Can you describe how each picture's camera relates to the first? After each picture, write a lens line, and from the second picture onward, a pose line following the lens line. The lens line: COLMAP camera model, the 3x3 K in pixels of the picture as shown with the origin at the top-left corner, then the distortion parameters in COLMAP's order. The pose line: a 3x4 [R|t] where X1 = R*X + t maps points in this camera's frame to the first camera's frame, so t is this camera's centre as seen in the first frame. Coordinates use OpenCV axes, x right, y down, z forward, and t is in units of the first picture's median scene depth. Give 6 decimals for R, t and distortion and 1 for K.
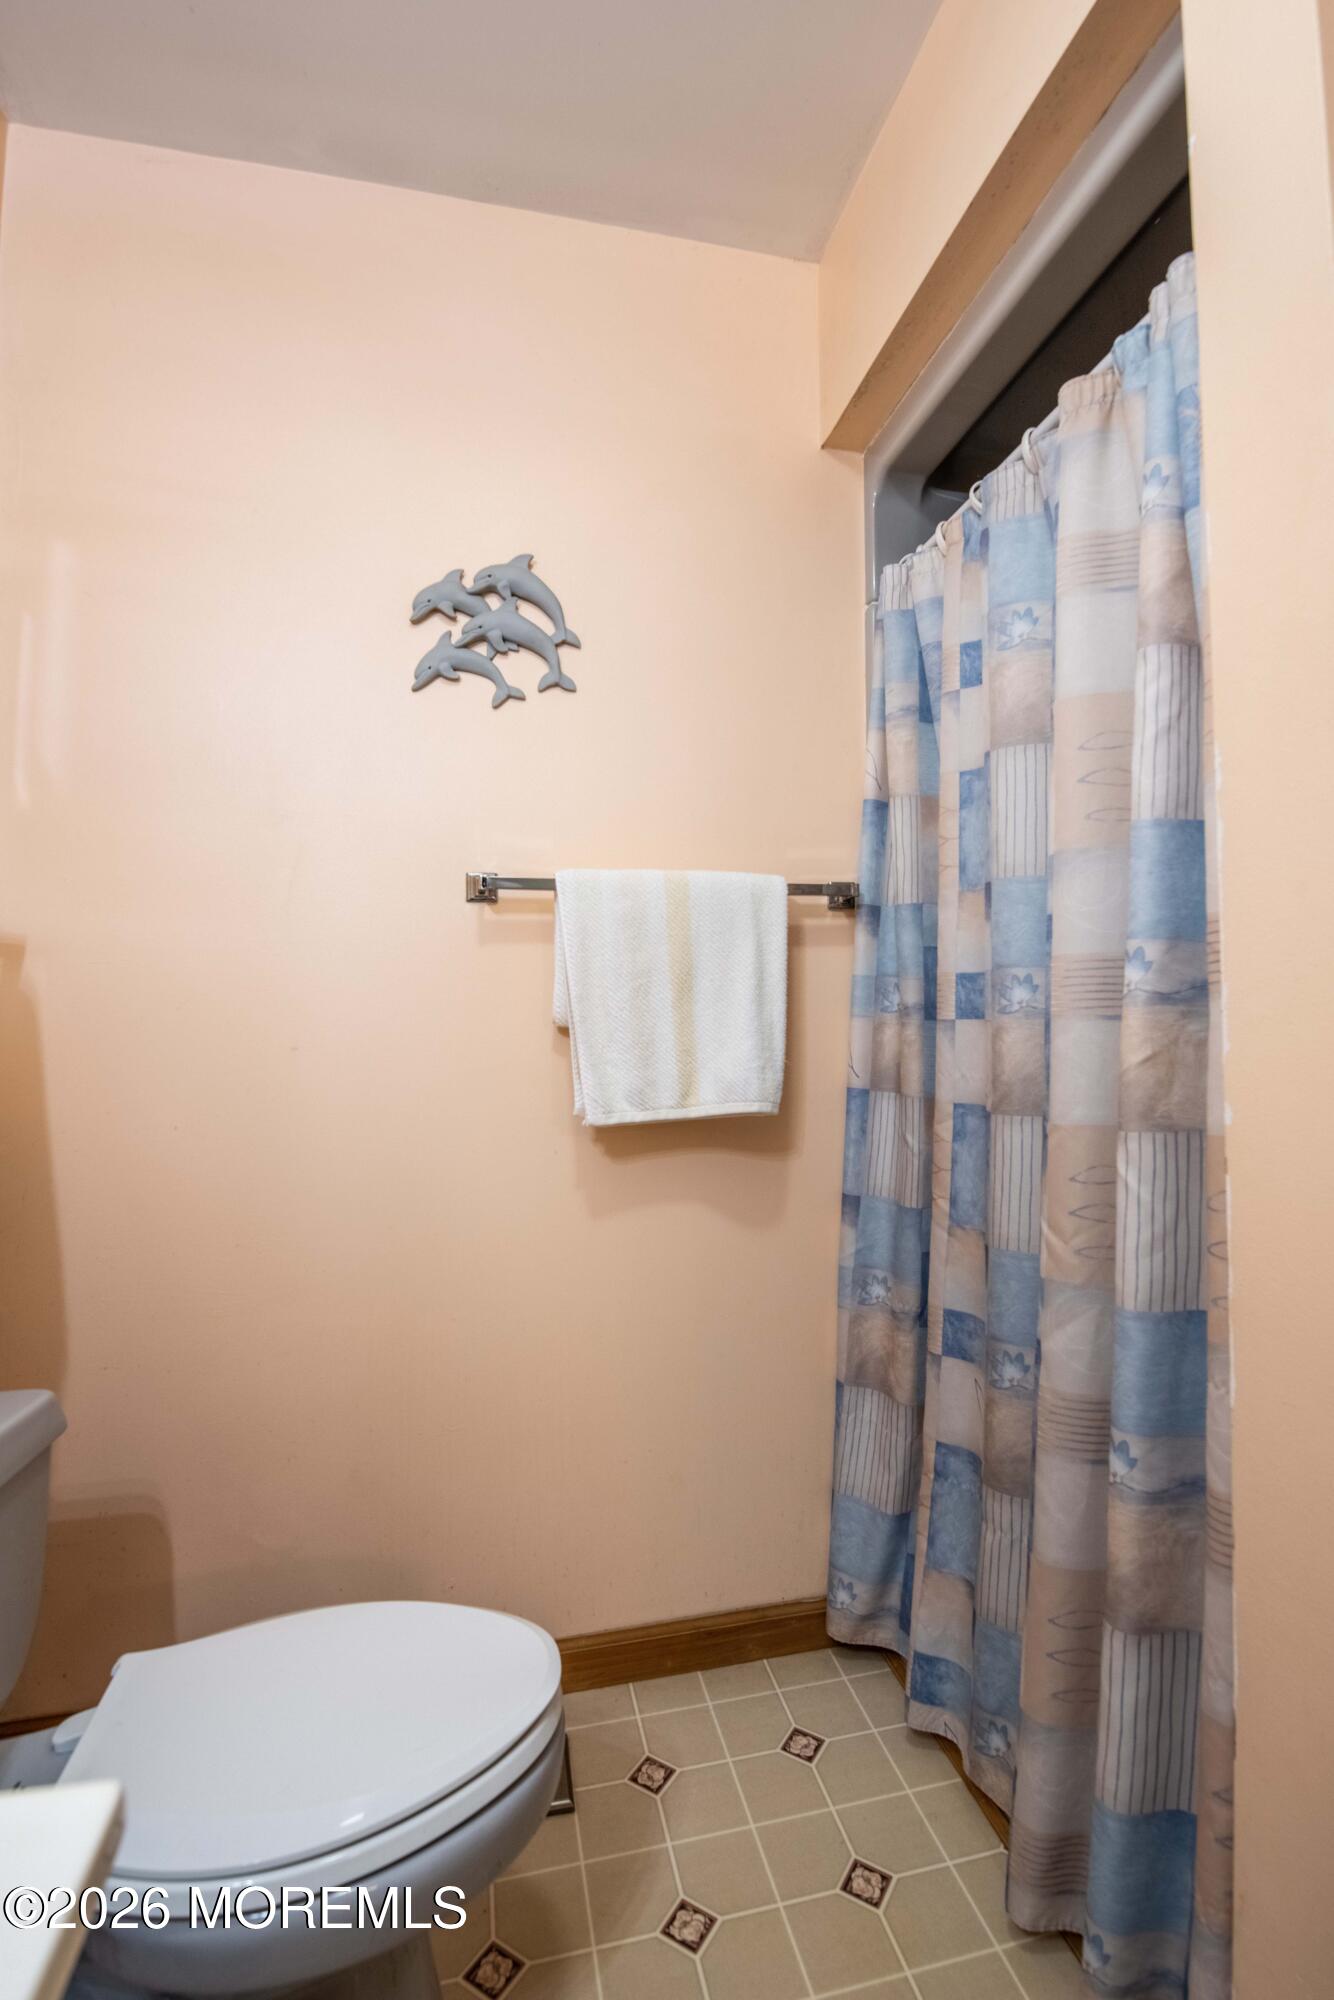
lens RADIAL K [[880.5, 0, 667.0], [0, 880.5, 1000.0], [0, 0, 1]] dist [-0.000368, -0.011886]
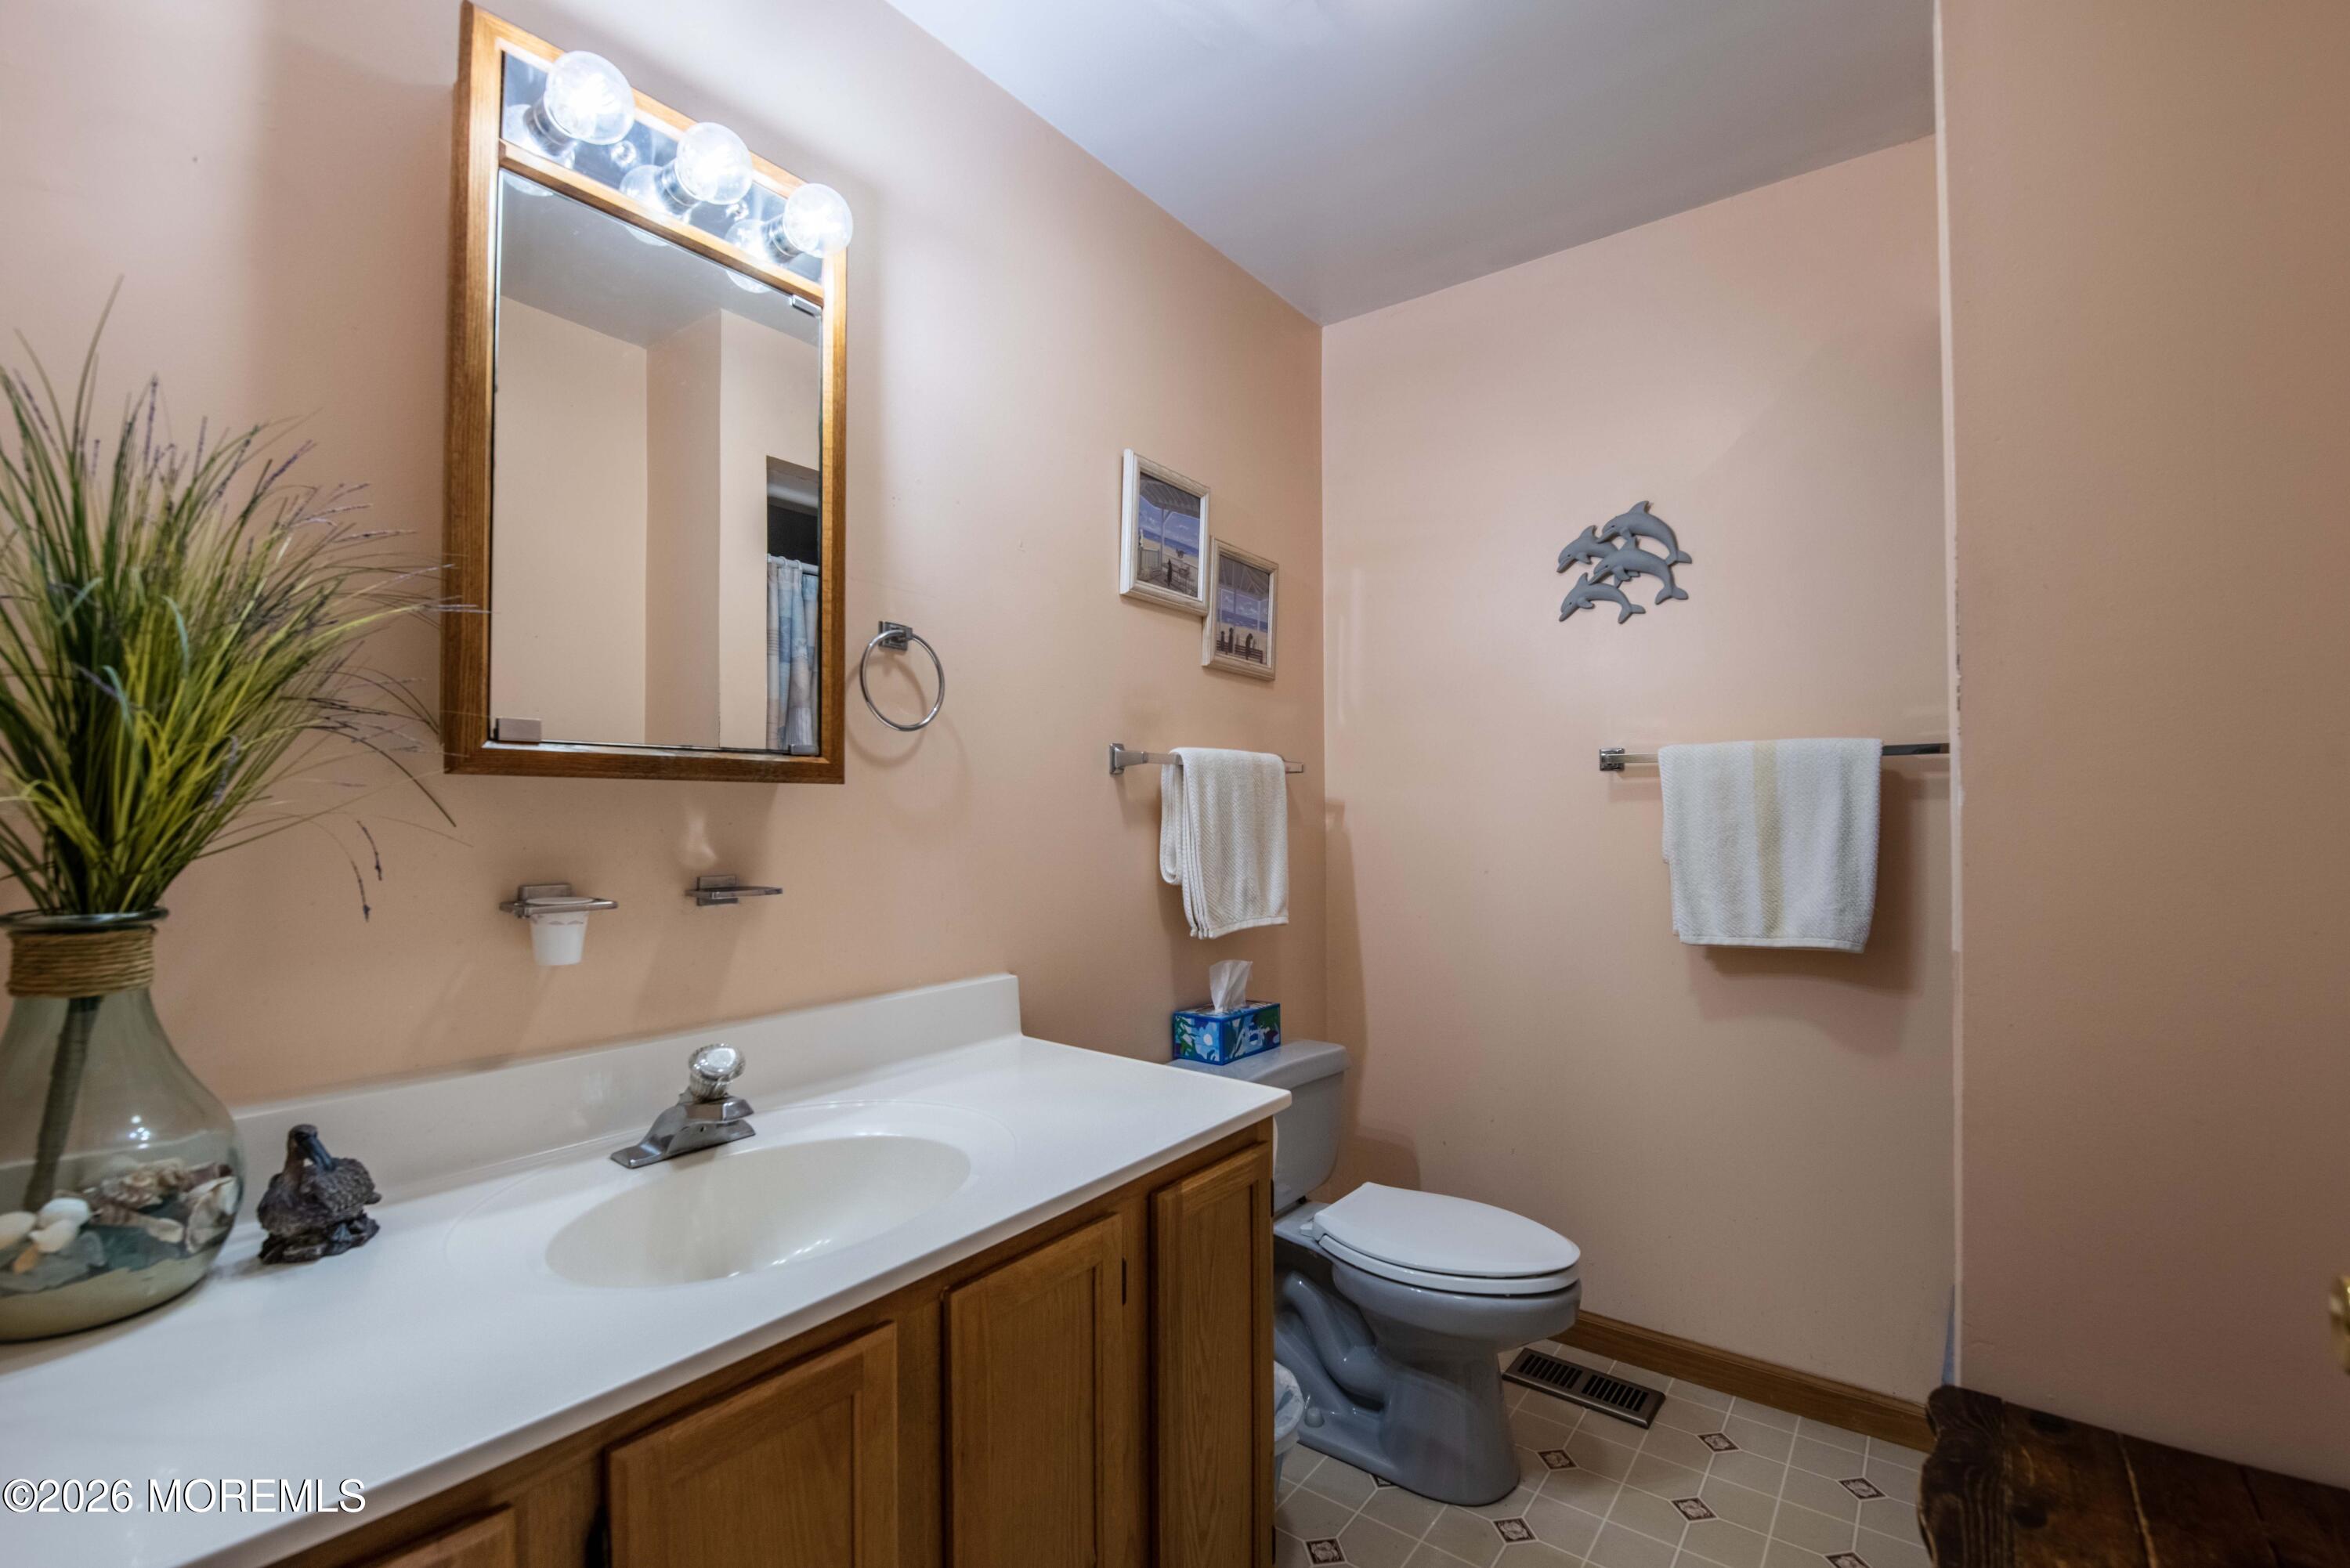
lens RADIAL K [[1034.5, 0, 1173.5], [0, 1034.5, 795.4], [0, 0, 1]] dist [-0.000368, -0.011886]
pose [[0.642164, -0.004226, -0.766556, 0.569266], [0.018712, 0.999773, 0.010164, -0.101272], [0.766339, -0.020871, 0.642097, -0.526322]]
